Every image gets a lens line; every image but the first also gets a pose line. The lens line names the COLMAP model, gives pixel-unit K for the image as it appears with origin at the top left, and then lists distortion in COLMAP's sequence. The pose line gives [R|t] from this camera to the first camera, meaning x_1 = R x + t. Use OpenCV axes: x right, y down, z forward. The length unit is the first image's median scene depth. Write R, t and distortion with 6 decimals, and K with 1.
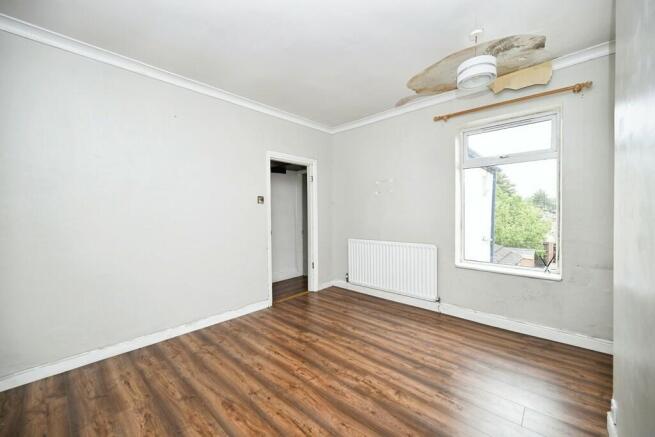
lens RADIAL K [[255.1, 0, 331.4], [0, 255.1, 216.1], [0, 0, 1]] dist [0.000621, -0.000037]
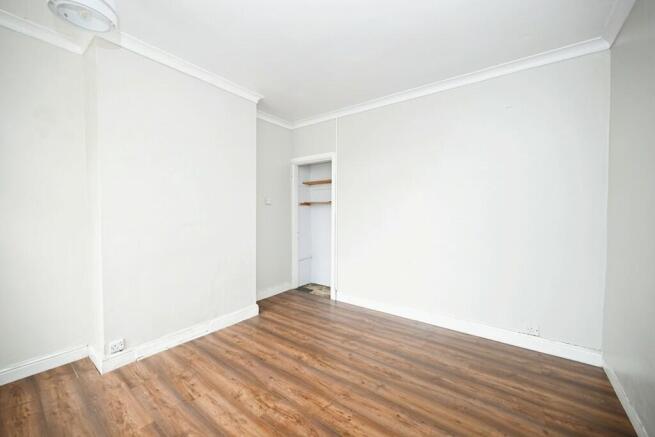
lens RADIAL K [[255.1, 0, 327.8], [0, 255.1, 217.5], [0, 0, 1]] dist [0.000621, -0.000037]
pose [[-0.996946, 0.007731, -0.077707, -0.014601], [0.004759, 0.999253, 0.038362, -0.031323], [0.077946, 0.037875, -0.996238, 1.882106]]
